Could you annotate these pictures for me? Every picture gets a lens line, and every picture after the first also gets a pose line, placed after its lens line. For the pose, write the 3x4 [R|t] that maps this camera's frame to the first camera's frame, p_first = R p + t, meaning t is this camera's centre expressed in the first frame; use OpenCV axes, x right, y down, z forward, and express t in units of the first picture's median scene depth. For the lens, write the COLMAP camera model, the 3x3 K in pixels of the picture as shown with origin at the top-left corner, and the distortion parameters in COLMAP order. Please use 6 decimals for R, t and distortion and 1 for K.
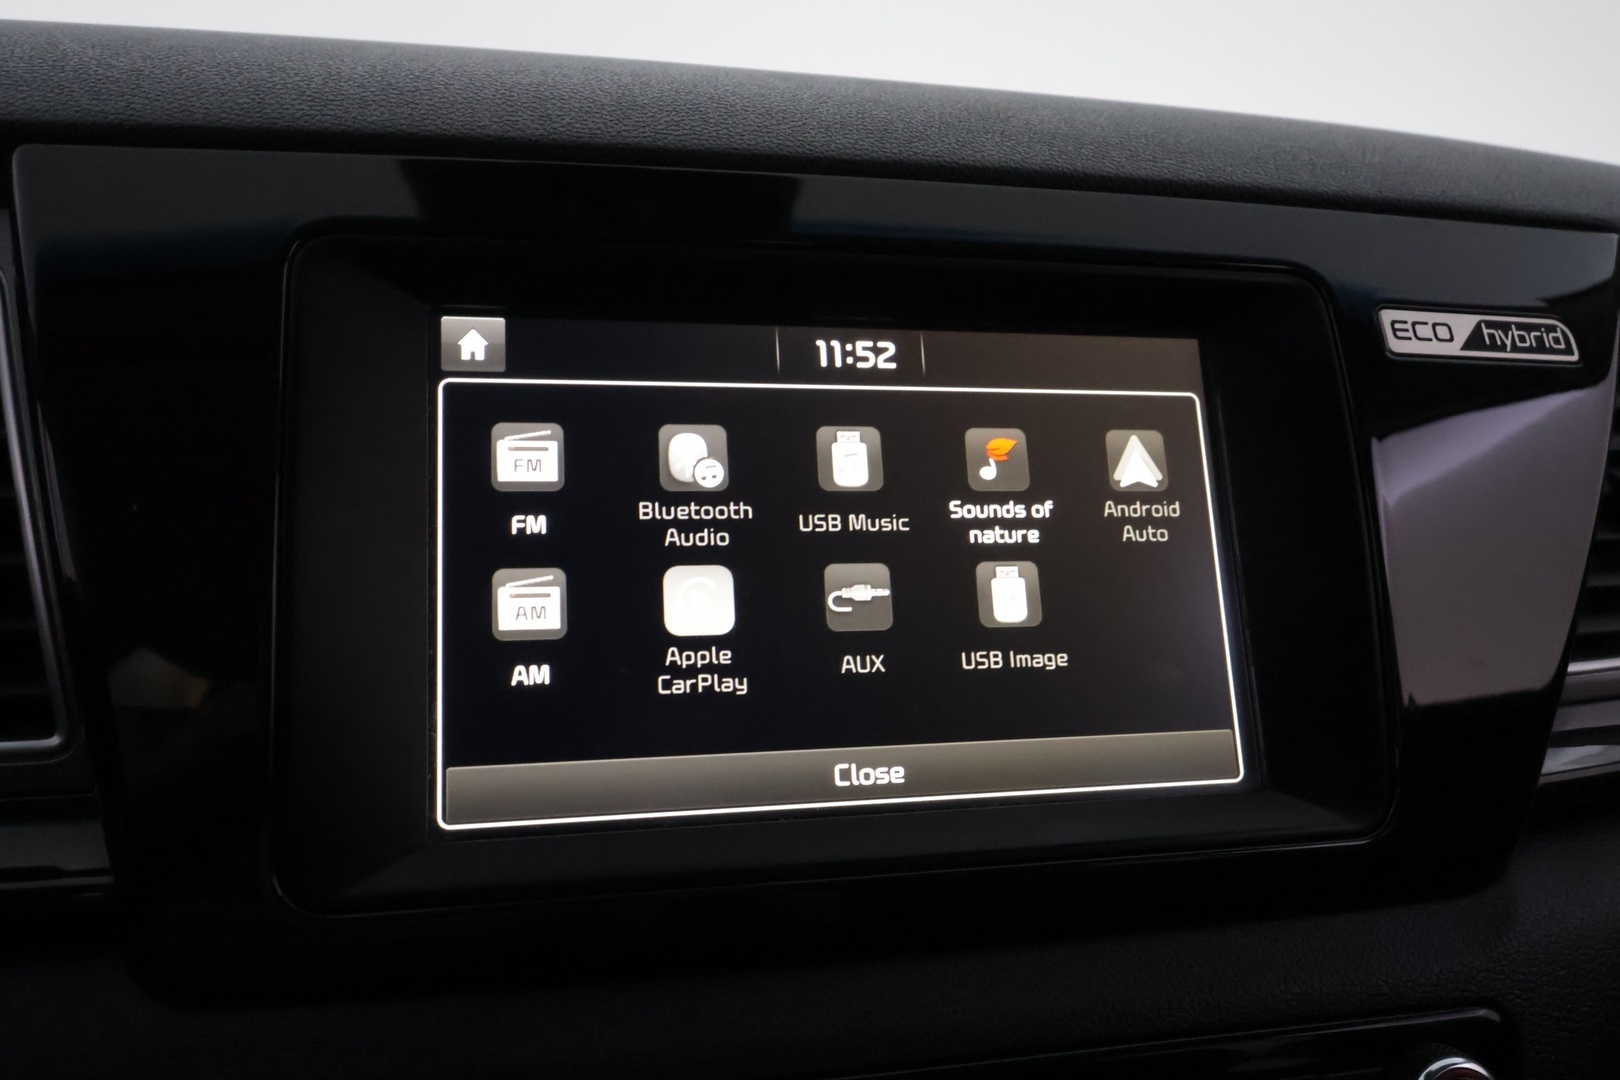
lens RADIAL K [[1288.5, 0, 822.0], [0, 1288.5, 526.4], [0, 0, 1]] dist [0.012397, -0.004774]
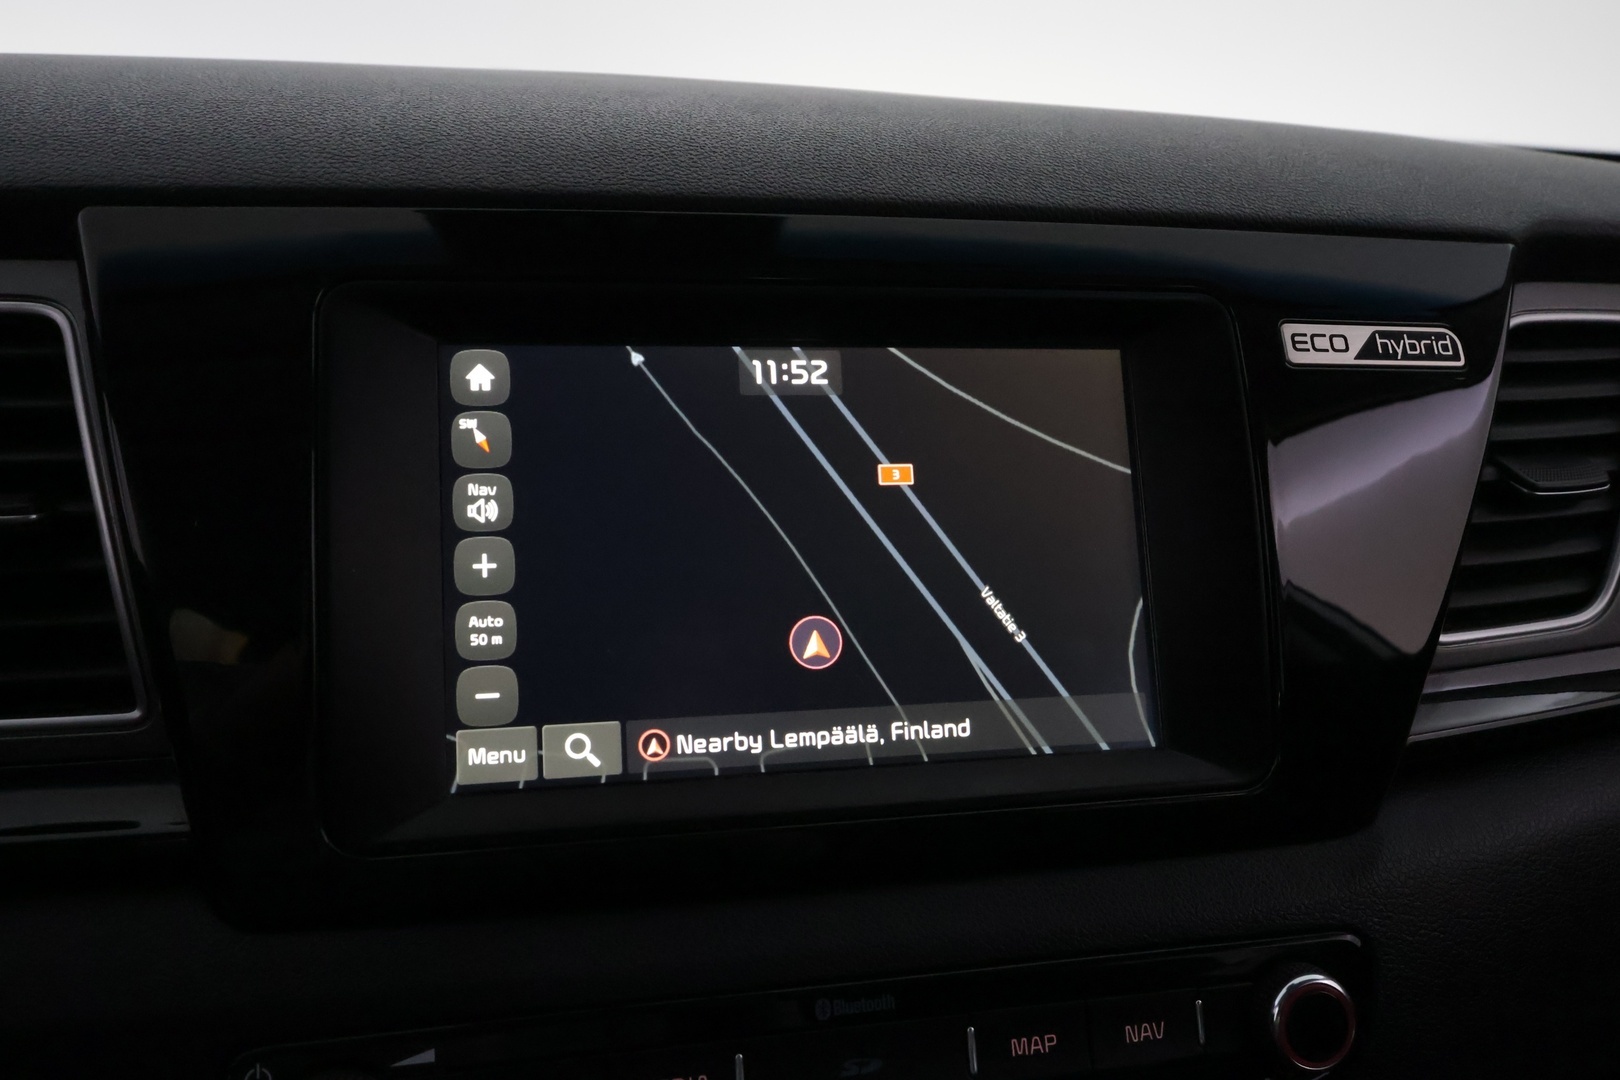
lens RADIAL K [[1288.5, 0, 823.1], [0, 1288.5, 535.7], [0, 0, 1]] dist [0.012397, -0.004774]
pose [[0.999880, -0.001007, -0.015489, 0.051419], [0.002102, 0.997488, 0.070805, -0.065785], [0.015378, -0.070829, 0.997370, -0.140152]]
